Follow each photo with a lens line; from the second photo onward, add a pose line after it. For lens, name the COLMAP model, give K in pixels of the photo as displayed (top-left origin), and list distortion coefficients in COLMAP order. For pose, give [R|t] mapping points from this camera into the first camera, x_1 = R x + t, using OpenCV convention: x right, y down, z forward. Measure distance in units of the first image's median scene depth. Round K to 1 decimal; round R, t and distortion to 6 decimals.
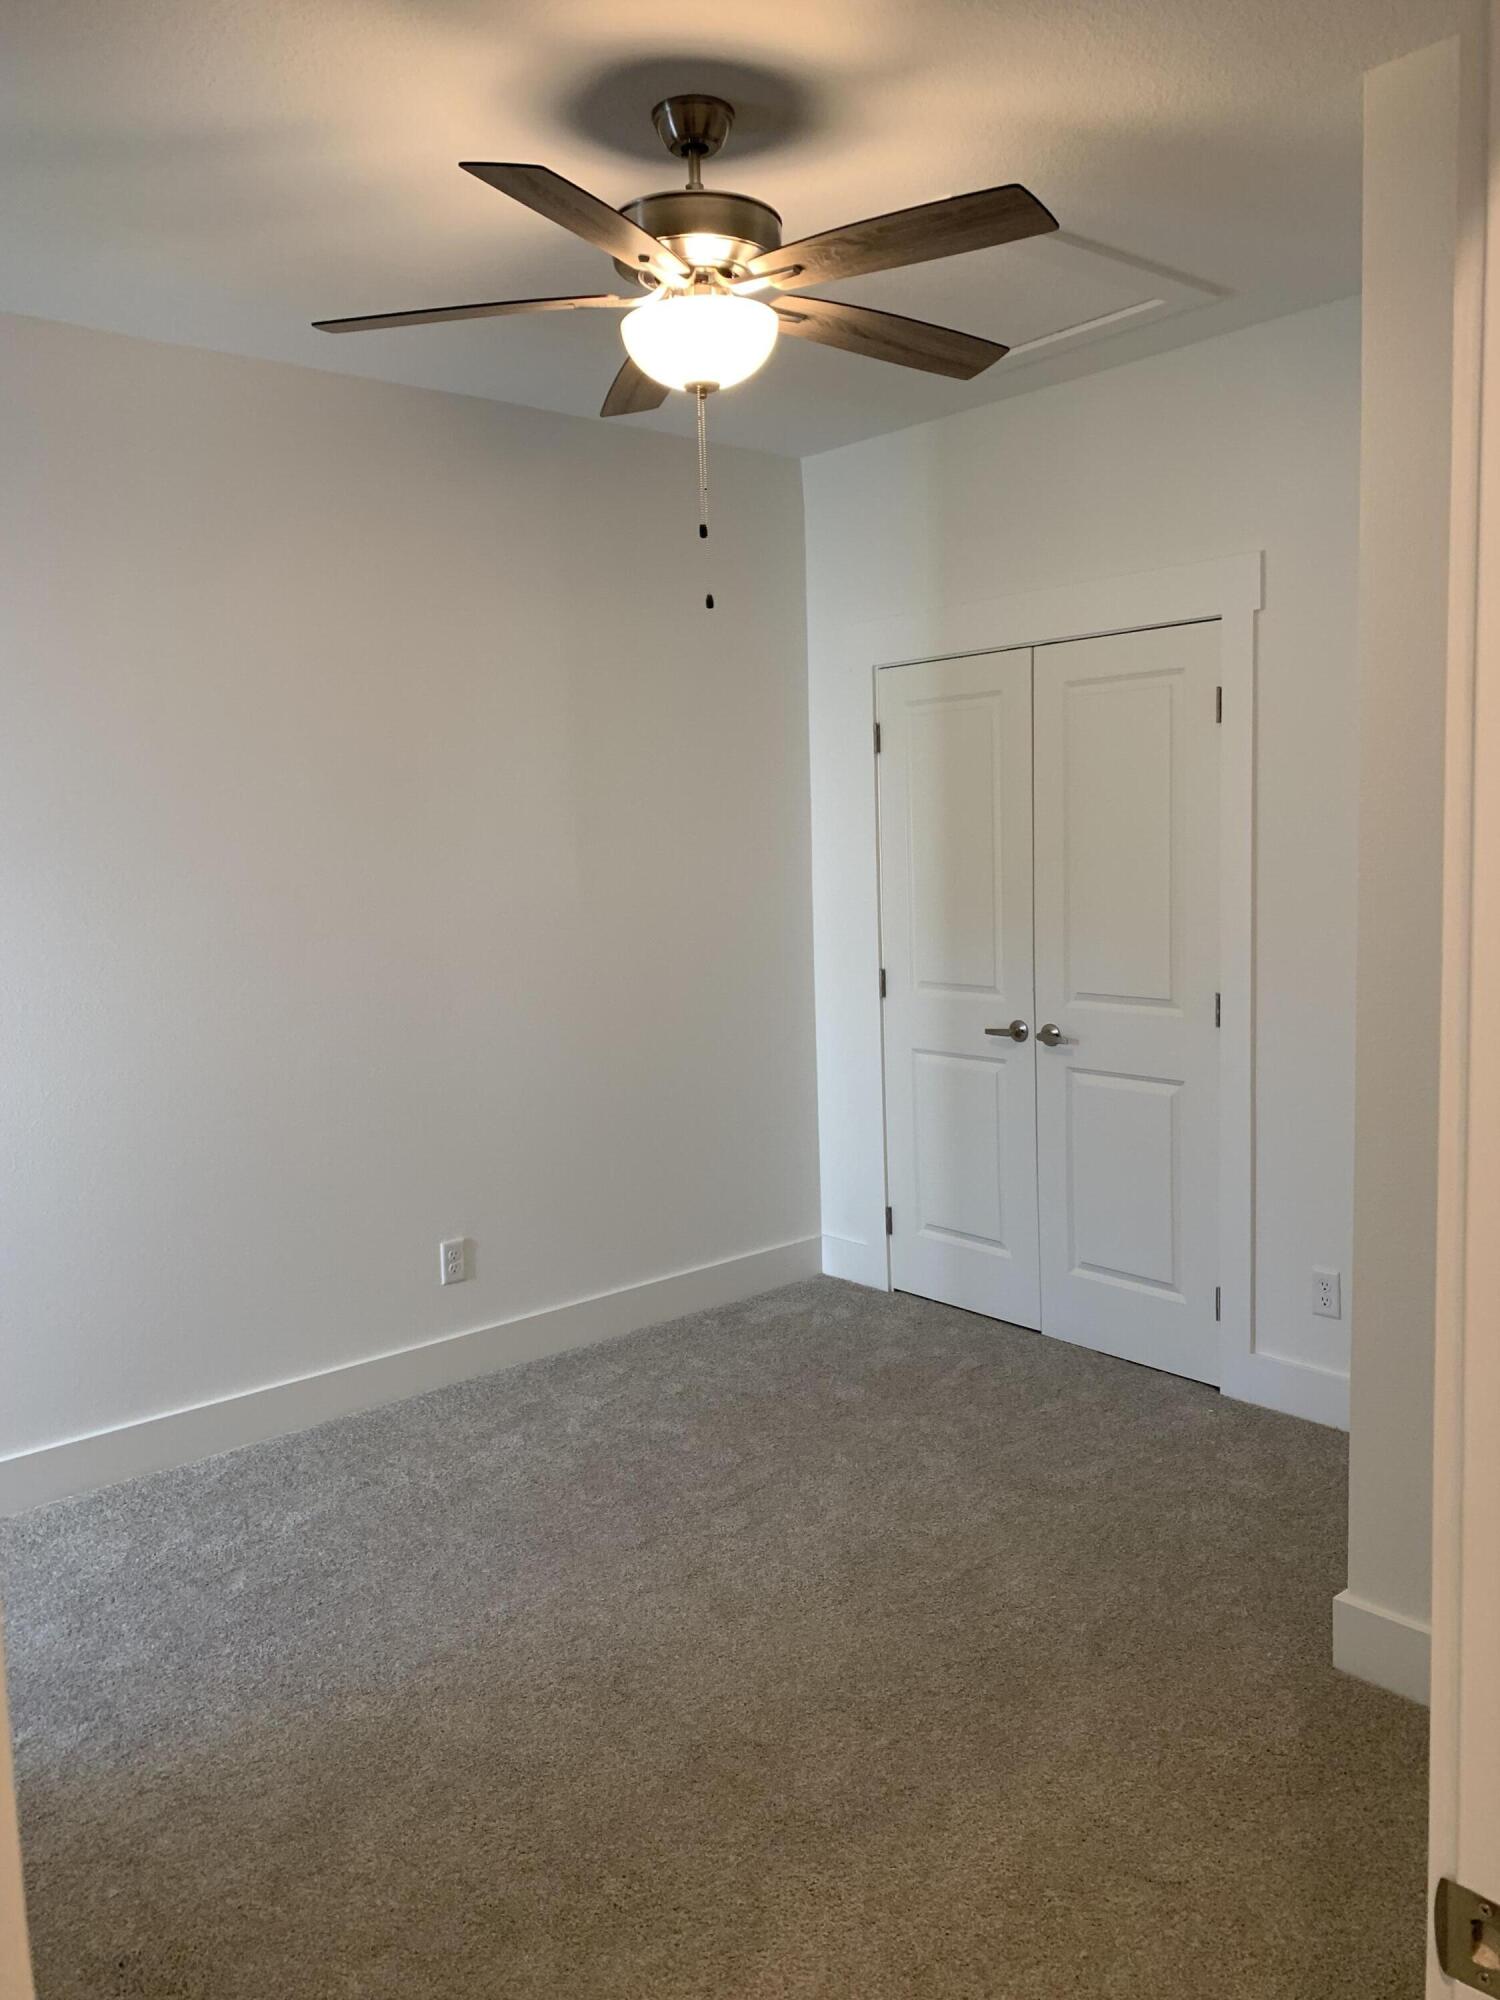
lens RADIAL K [[1529.4, 0, 751.5], [0, 1529.4, 993.1], [0, 0, 1]] dist [0.146029, -0.306728]
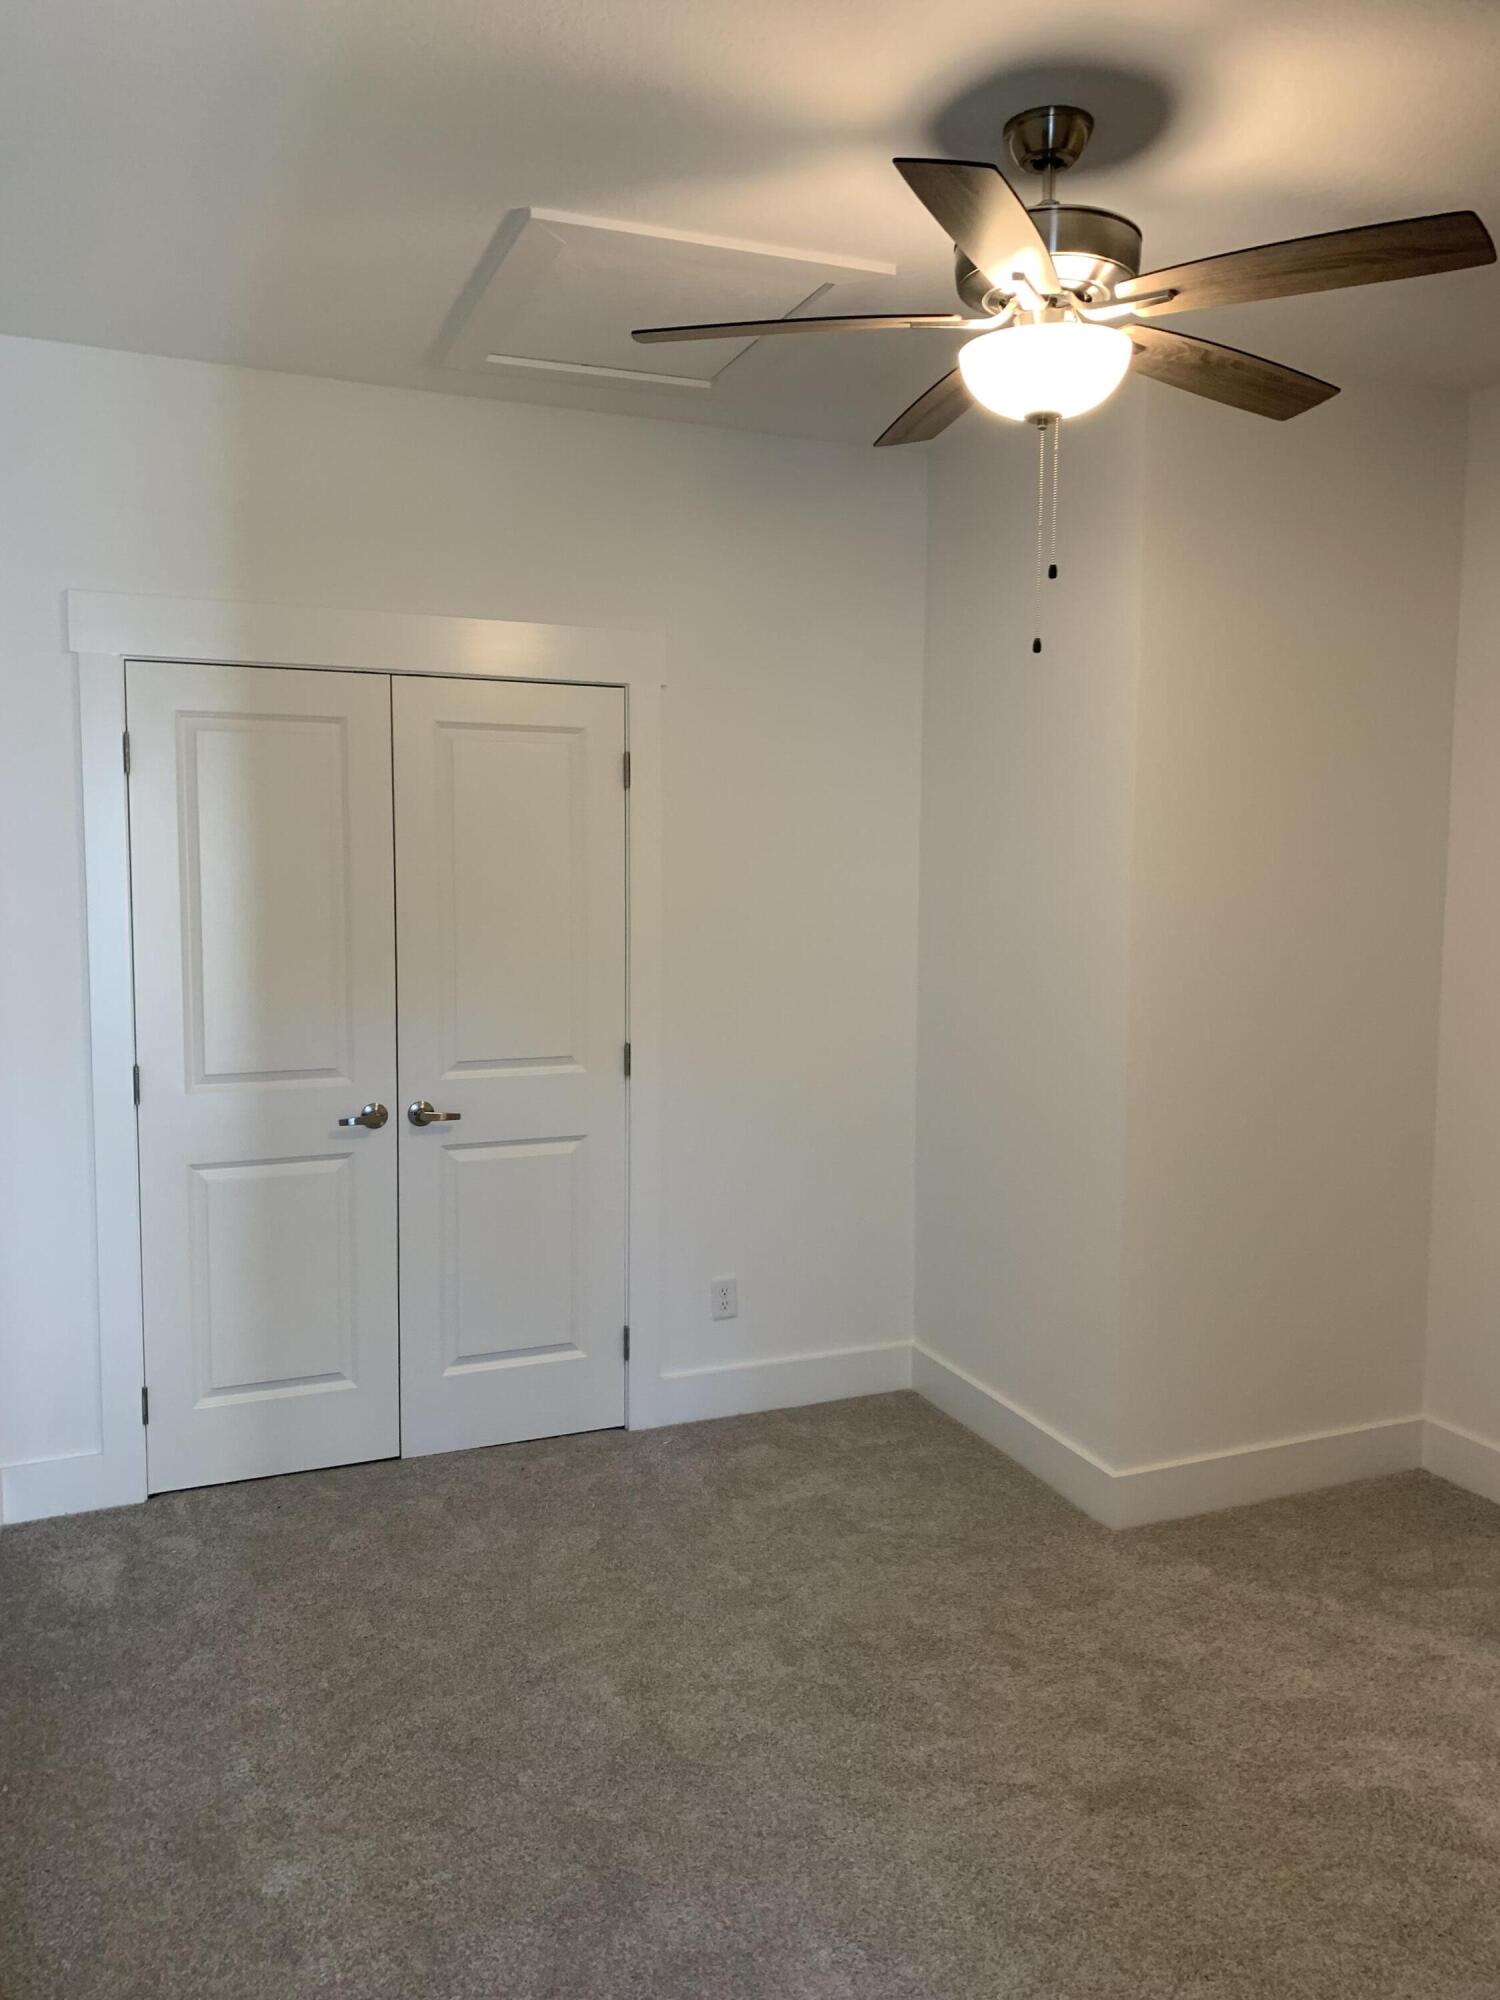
lens RADIAL K [[1459.8, 0, 801.4], [0, 1459.8, 949.4], [0, 0, 1]] dist [-0.018101, -0.005040]
pose [[0.305817, -0.041583, 0.951182, -0.534519], [0.082203, 0.996468, 0.017134, -0.063547], [-0.948535, 0.072951, 0.308155, 0.534217]]
